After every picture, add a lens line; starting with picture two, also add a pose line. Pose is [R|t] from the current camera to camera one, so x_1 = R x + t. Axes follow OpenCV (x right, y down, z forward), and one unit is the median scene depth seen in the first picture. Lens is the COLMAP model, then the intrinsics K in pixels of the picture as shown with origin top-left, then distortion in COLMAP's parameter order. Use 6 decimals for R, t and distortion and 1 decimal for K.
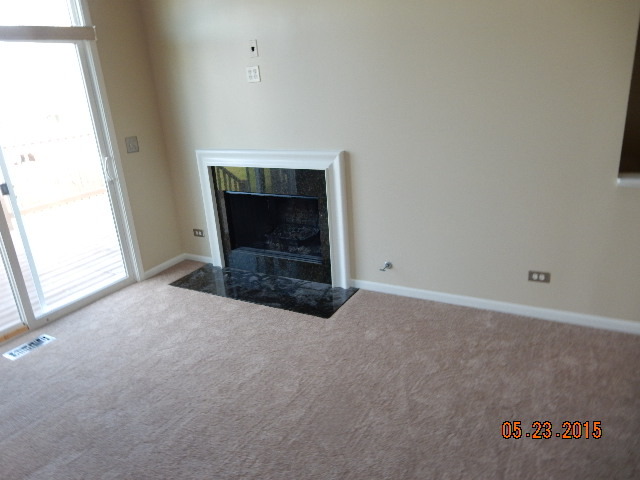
lens RADIAL K [[482.1, 0, 321.7], [0, 482.1, 239.1], [0, 0, 1]] dist [0.021349, -0.012422]
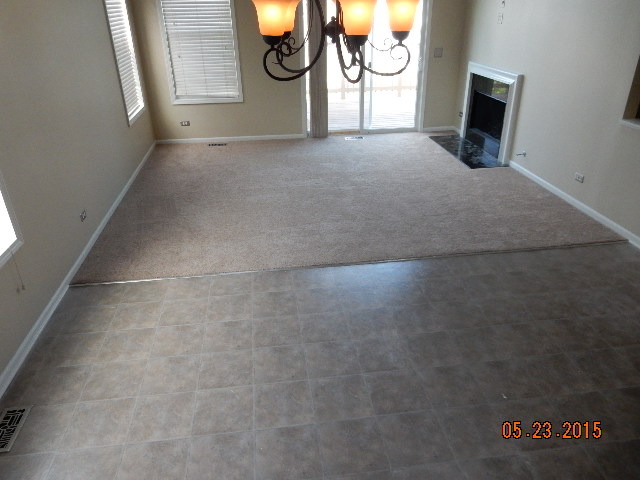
lens RADIAL K [[482.1, 0, 319.9], [0, 482.1, 241.5], [0, 0, 1]] dist [0.021349, -0.012422]
pose [[0.606773, 0.411355, -0.680158, 0.909869], [-0.282526, 0.911413, 0.299173, 0.029864], [0.742971, 0.010632, 0.669239, -0.546902]]
